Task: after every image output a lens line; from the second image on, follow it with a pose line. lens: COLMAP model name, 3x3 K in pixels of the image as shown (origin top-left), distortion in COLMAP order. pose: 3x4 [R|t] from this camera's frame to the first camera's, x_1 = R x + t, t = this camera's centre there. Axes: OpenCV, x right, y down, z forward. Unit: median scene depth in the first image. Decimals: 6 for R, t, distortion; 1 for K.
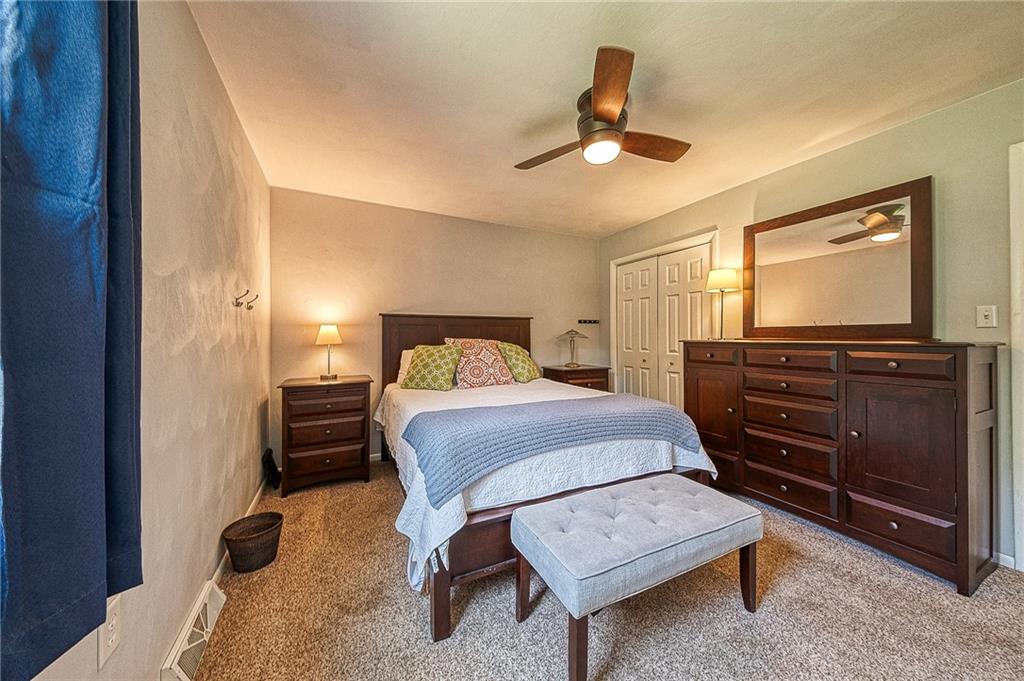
lens RADIAL K [[349.6, 0, 514.5], [0, 349.6, 337.8], [0, 0, 1]] dist [0.026532, -0.012557]
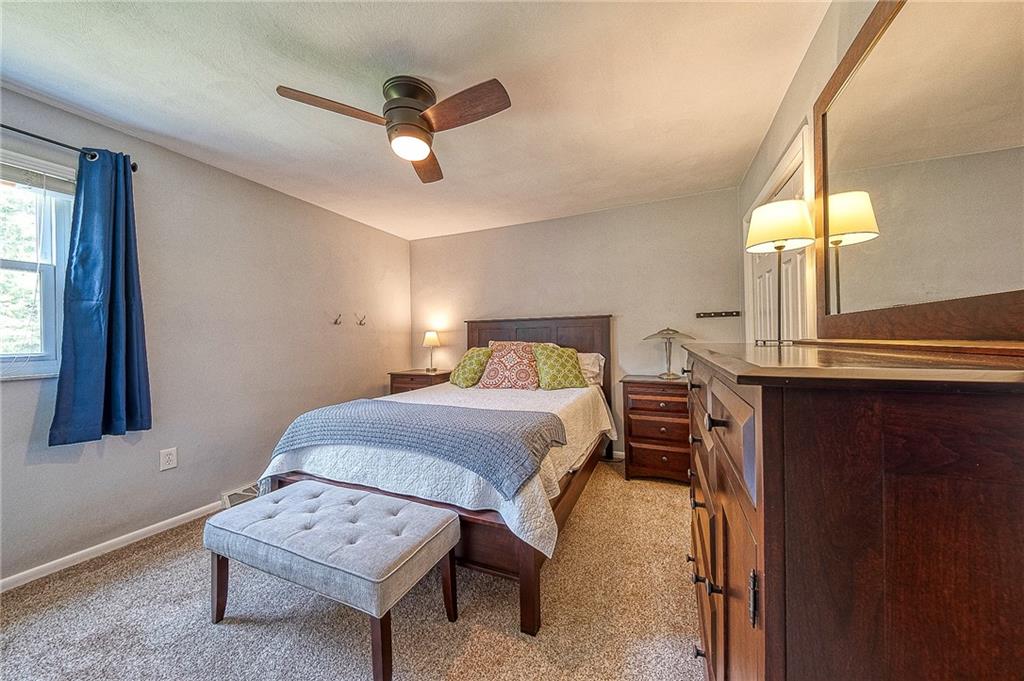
lens RADIAL K [[348.9, 0, 512.3], [0, 348.9, 336.7], [0, 0, 1]] dist [0.046782, -0.029004]
pose [[0.642887, -0.011826, -0.765870, 0.709345], [0.009503, 0.999927, -0.007462, -0.003322], [0.765902, -0.002481, 0.642952, 0.366330]]
